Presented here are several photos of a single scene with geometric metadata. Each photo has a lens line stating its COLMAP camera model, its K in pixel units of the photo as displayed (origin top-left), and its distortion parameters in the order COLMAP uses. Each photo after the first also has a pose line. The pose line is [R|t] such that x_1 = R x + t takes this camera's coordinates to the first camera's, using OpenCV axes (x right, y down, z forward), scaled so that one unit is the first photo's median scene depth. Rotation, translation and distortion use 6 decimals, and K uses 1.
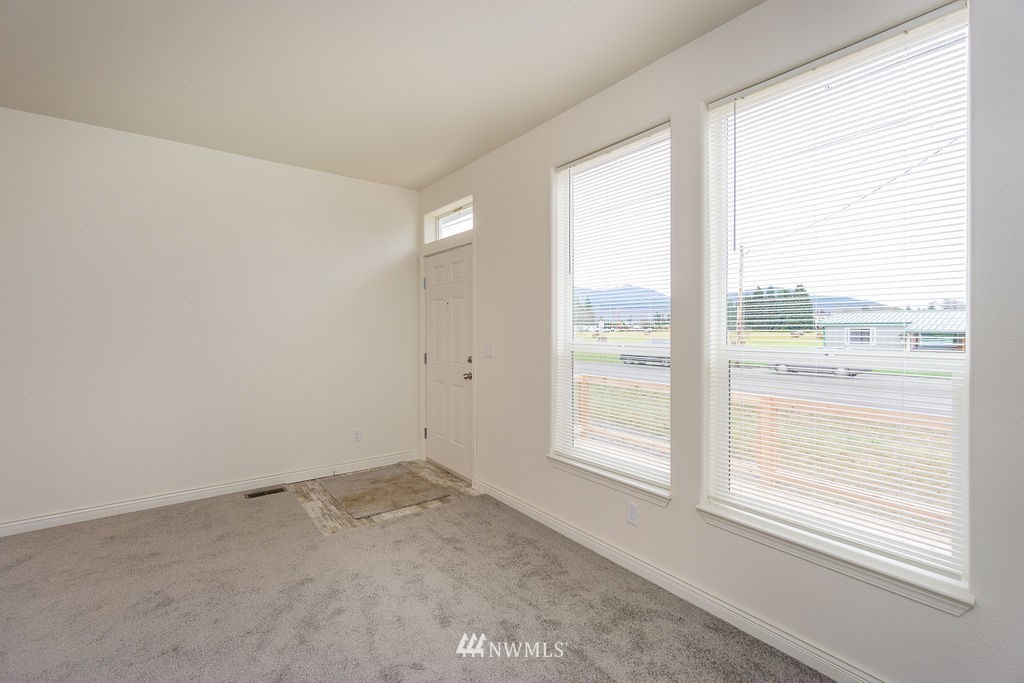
lens RADIAL K [[442.9, 0, 509.7], [0, 442.9, 334.4], [0, 0, 1]] dist [-0.016785, 0.003731]
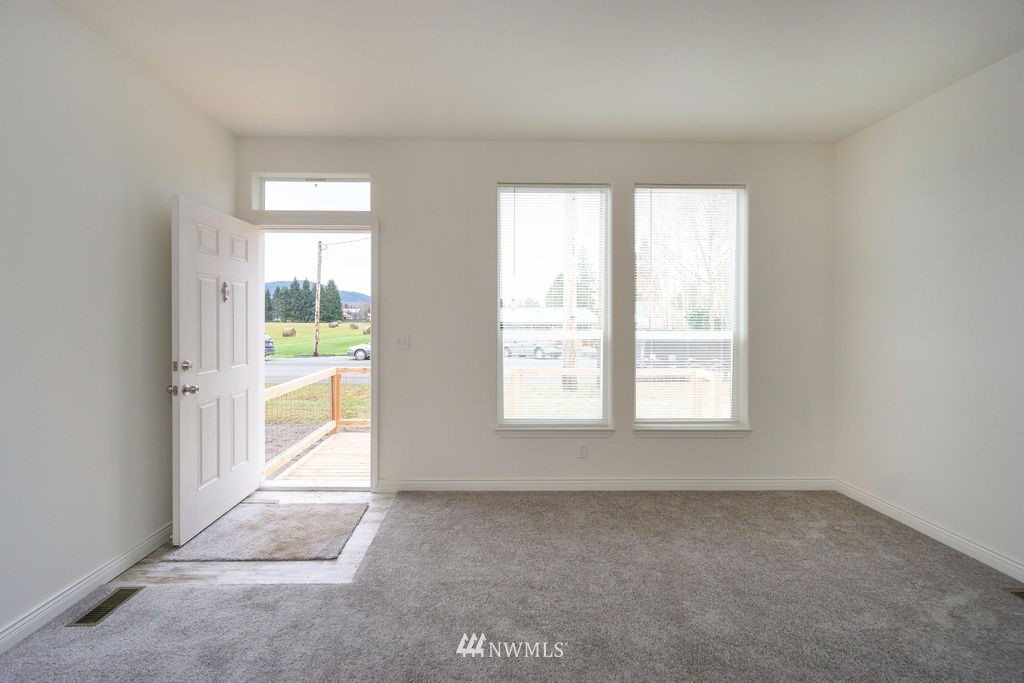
lens RADIAL K [[442.9, 0, 498.9], [0, 442.9, 322.4], [0, 0, 1]] dist [-0.016785, 0.003731]
pose [[0.586915, 0.000346, 0.809648, -0.721392], [0.004742, 0.999981, -0.003865, -0.000667], [-0.809634, 0.006108, 0.586903, 0.262799]]
